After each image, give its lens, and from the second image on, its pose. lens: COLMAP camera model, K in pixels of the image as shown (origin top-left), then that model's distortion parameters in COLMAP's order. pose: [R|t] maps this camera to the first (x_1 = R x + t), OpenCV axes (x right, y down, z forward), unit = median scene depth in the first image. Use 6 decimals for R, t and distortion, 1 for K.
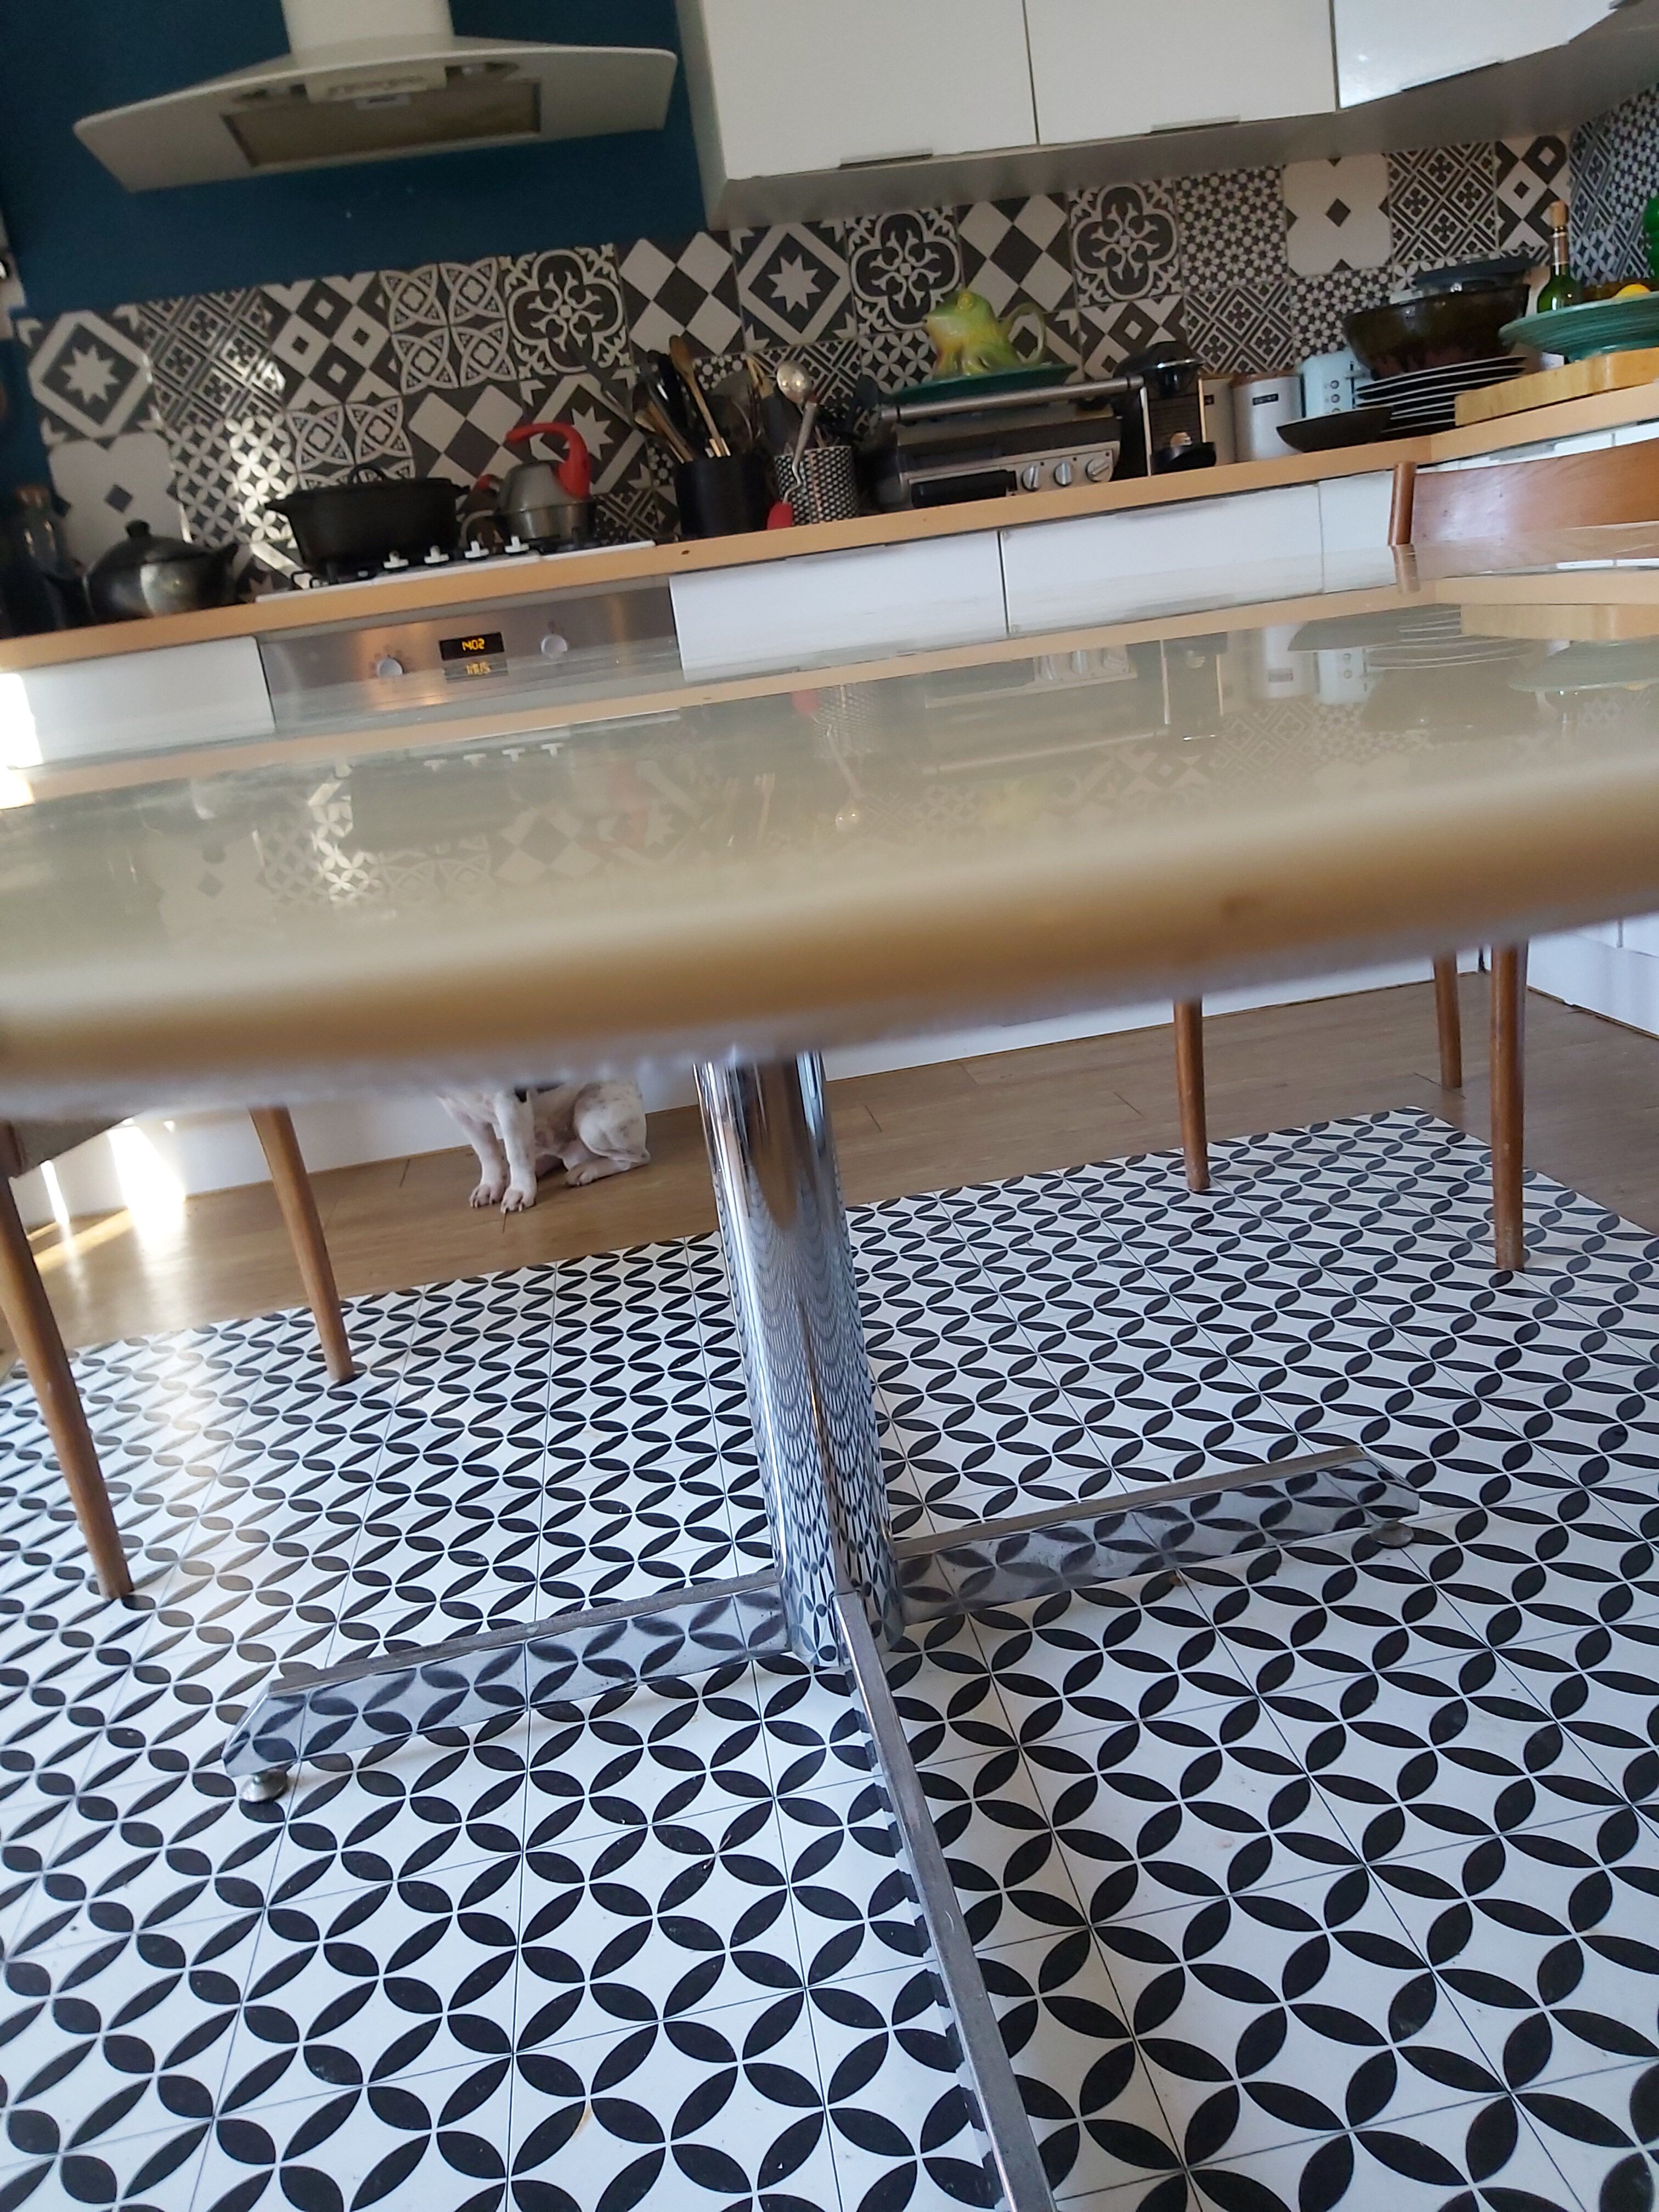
lens RADIAL K [[1708.4, 0, 818.7], [0, 1708.4, 1102.0], [0, 0, 1]] dist [0.063564, -0.120908]
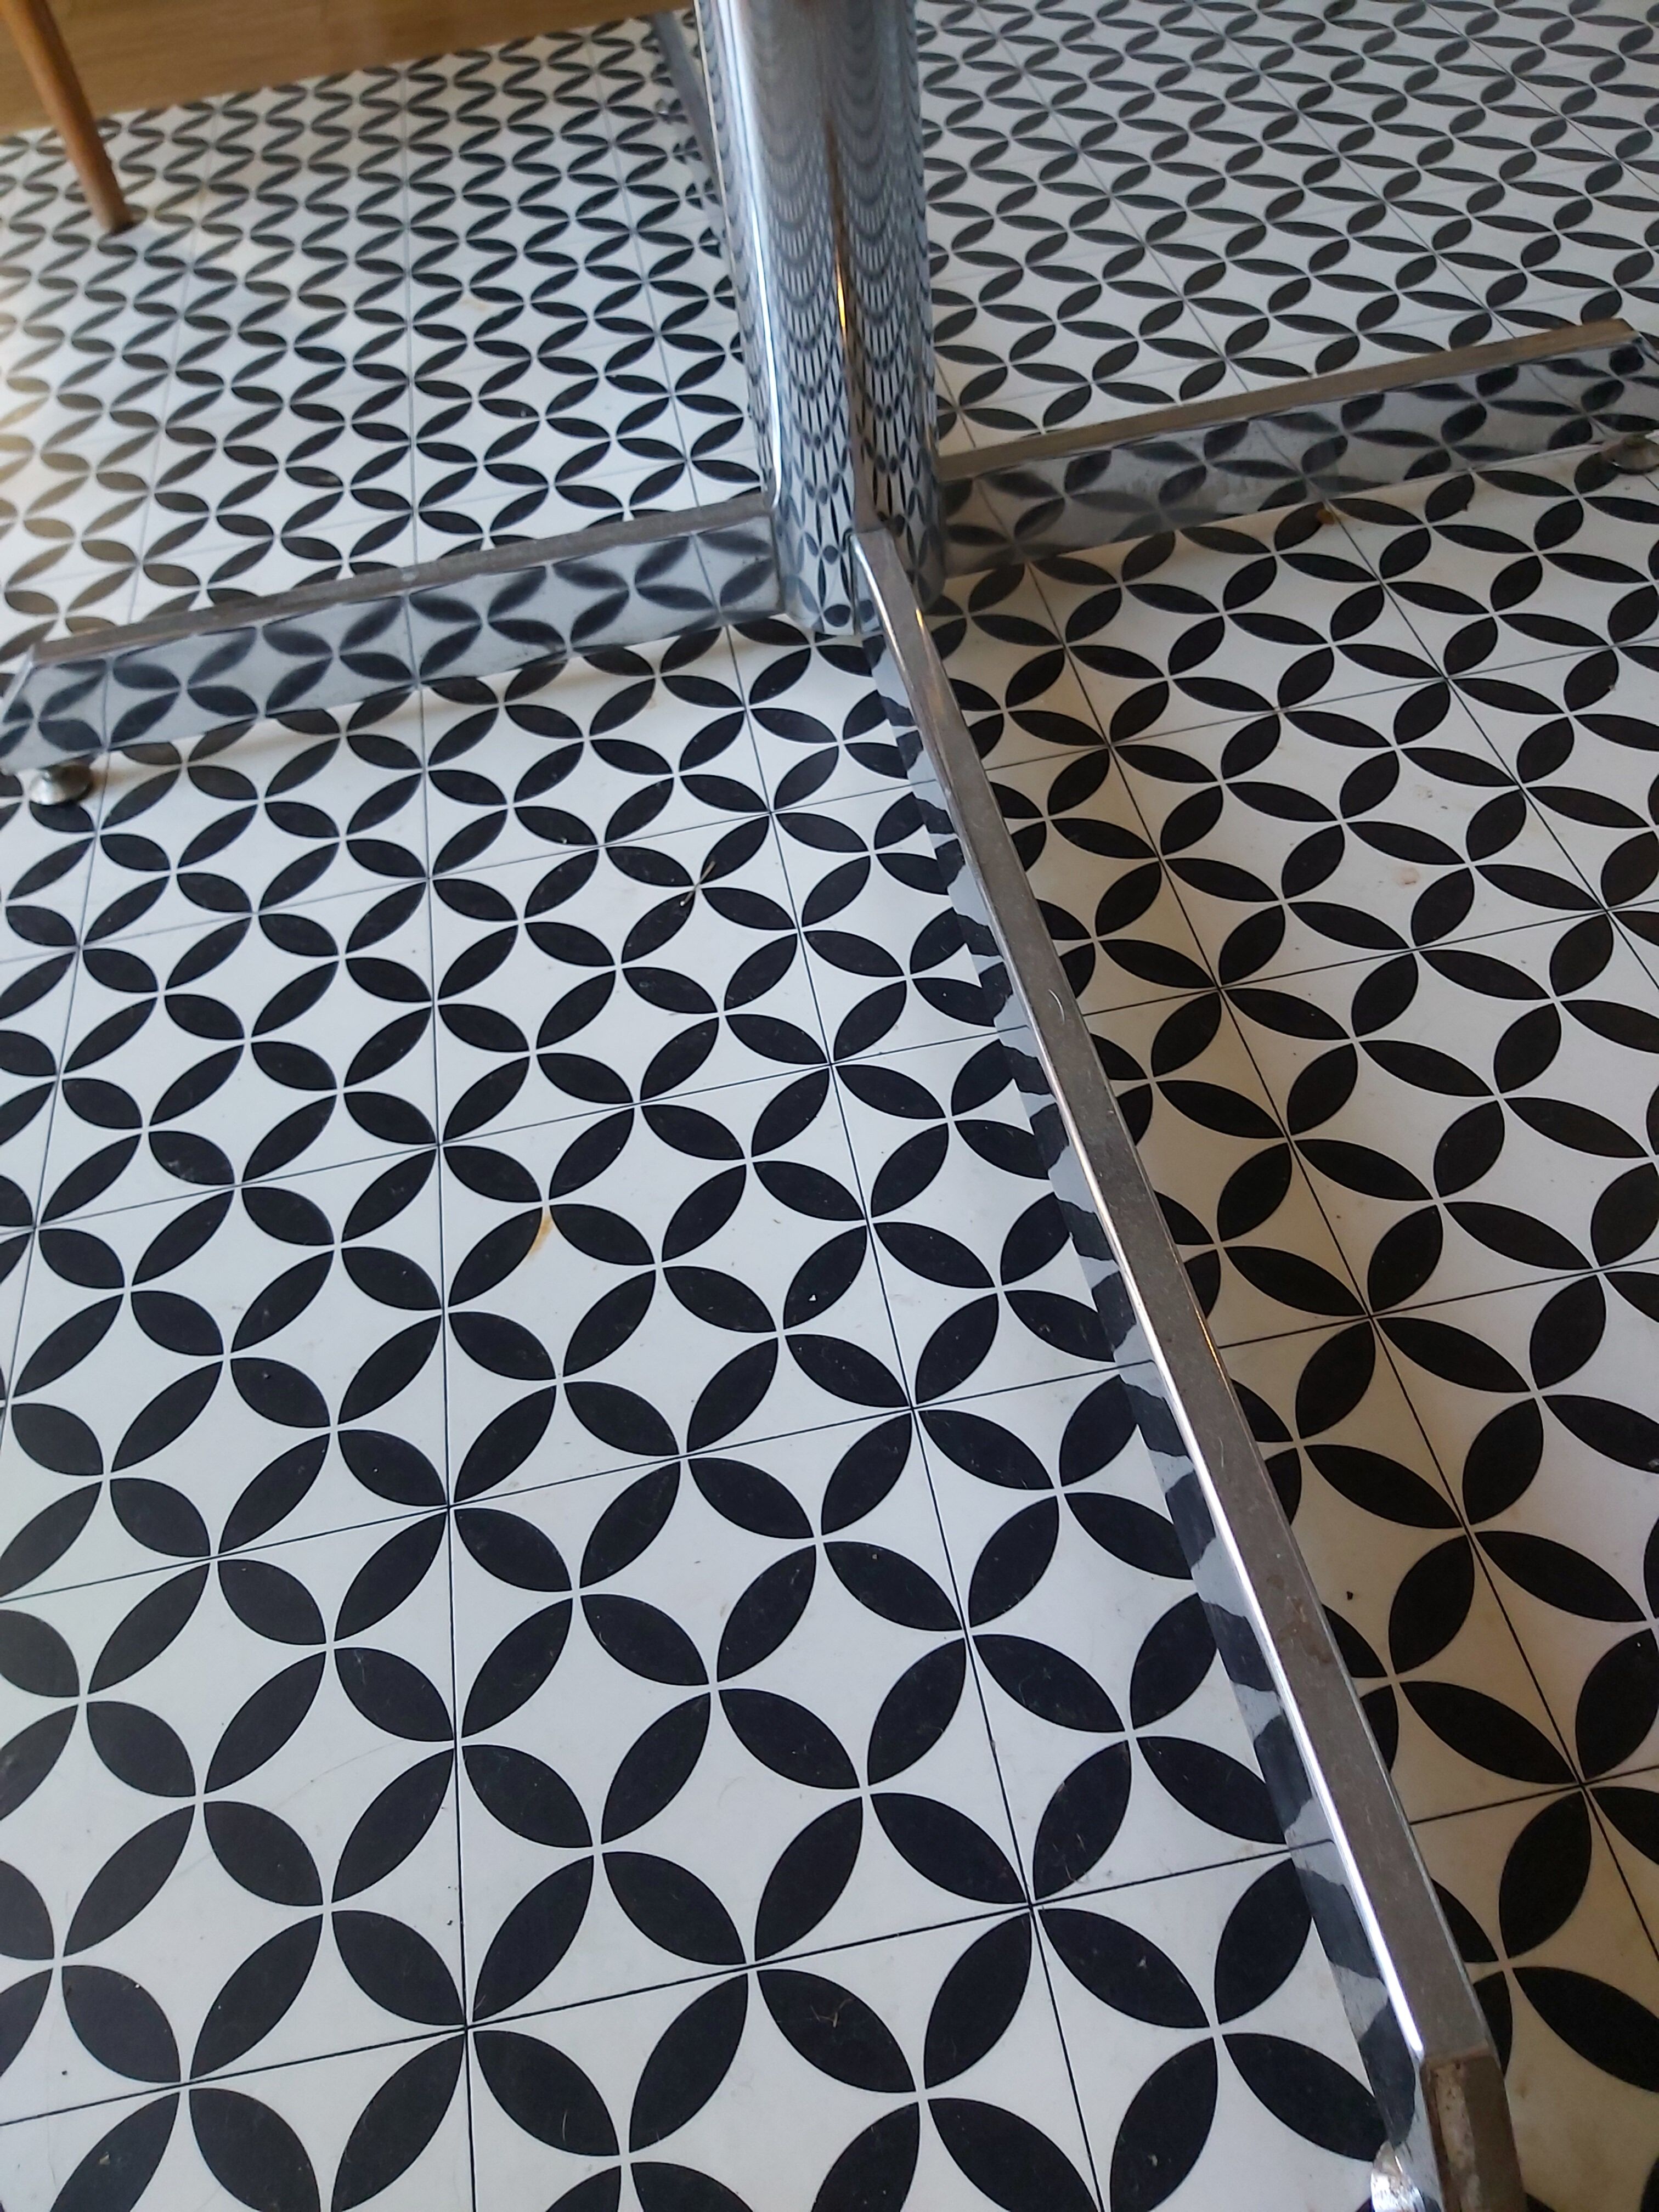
lens RADIAL K [[1708.4, 0, 790.6], [0, 1708.4, 1158.9], [0, 0, 1]] dist [0.063564, -0.120908]
pose [[0.999217, -0.000479, 0.039559, -0.031084], [-0.022269, 0.819655, 0.572425, 0.075085], [-0.032699, -0.572857, 0.819003, 0.219615]]
